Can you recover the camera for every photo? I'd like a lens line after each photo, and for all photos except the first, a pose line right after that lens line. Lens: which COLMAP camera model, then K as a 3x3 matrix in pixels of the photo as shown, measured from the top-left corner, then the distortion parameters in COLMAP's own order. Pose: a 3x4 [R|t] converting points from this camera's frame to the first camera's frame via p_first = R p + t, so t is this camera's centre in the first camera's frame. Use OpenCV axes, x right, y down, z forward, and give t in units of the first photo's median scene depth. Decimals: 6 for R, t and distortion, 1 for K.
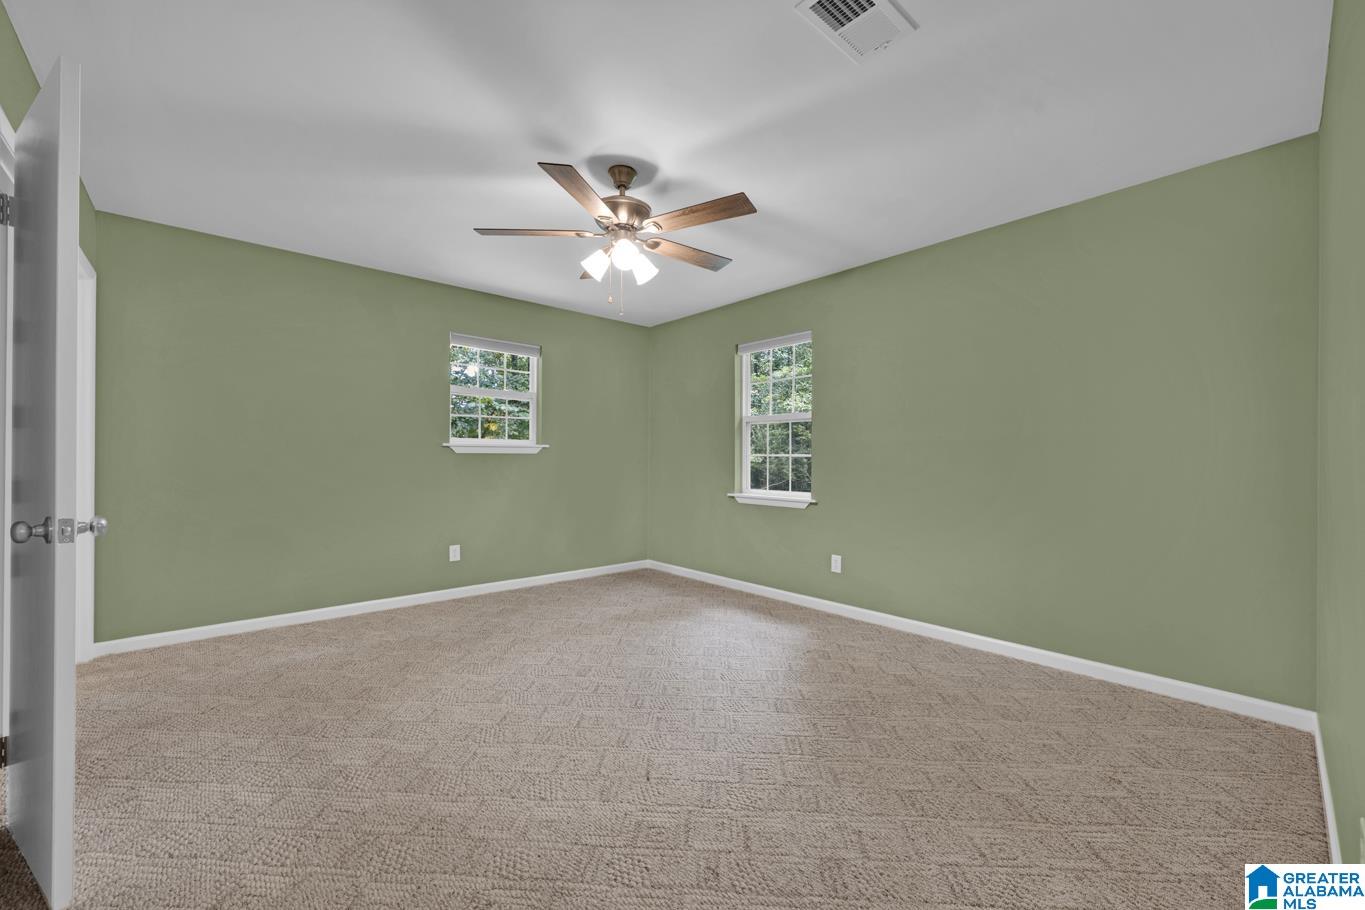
lens RADIAL K [[539.9, 0, 678.0], [0, 539.9, 457.6], [0, 0, 1]] dist [0.007994, -0.000010]
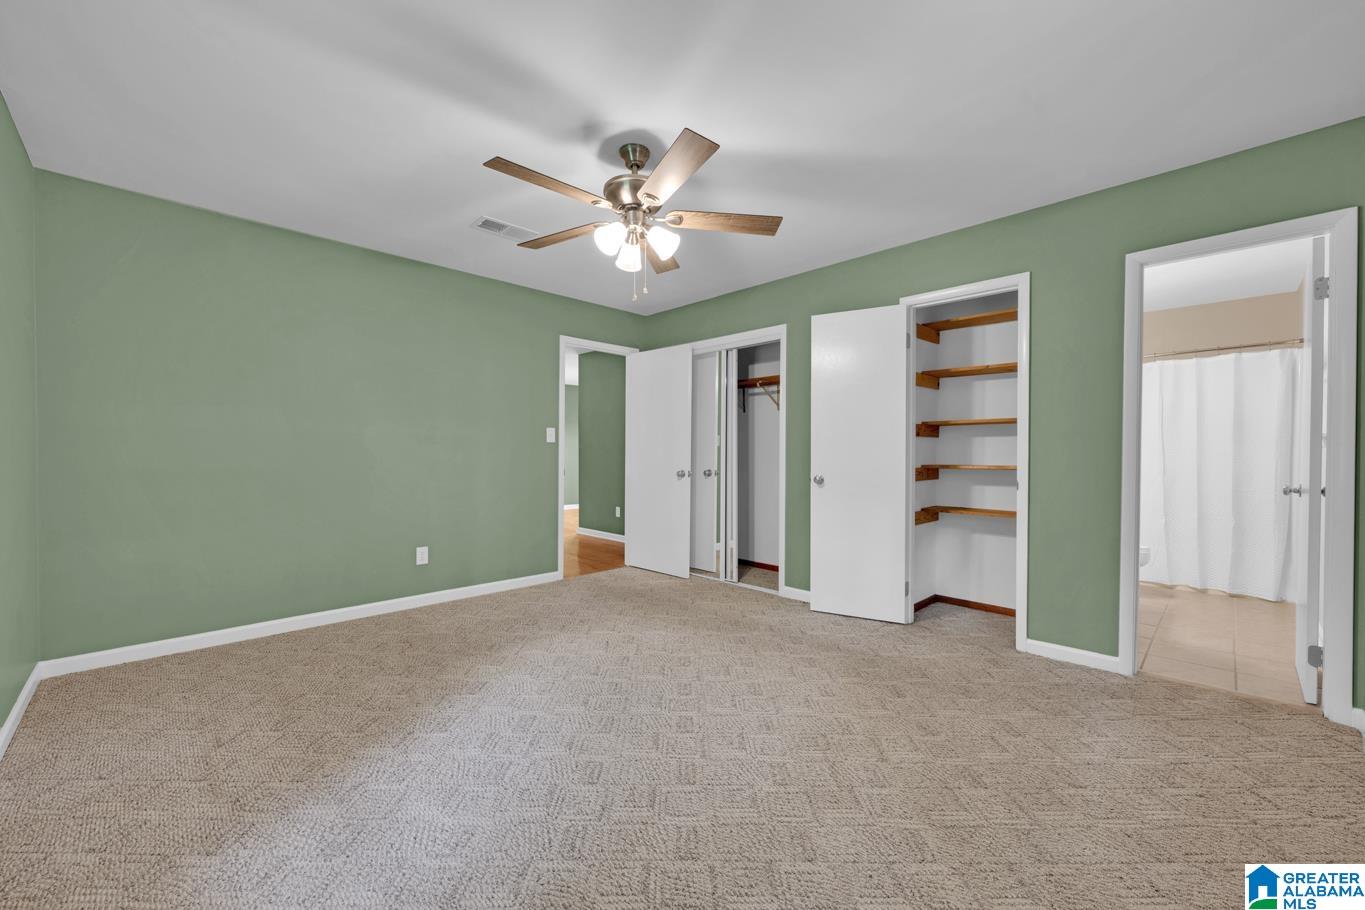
lens RADIAL K [[539.9, 0, 678.0], [0, 539.9, 457.6], [0, 0, 1]] dist [0.007994, -0.000010]
pose [[-0.998390, -0.005737, -0.056427, -0.131276], [-0.006105, 0.999961, 0.006344, 0.004734], [0.056388, 0.006679, -0.998387, 1.989045]]
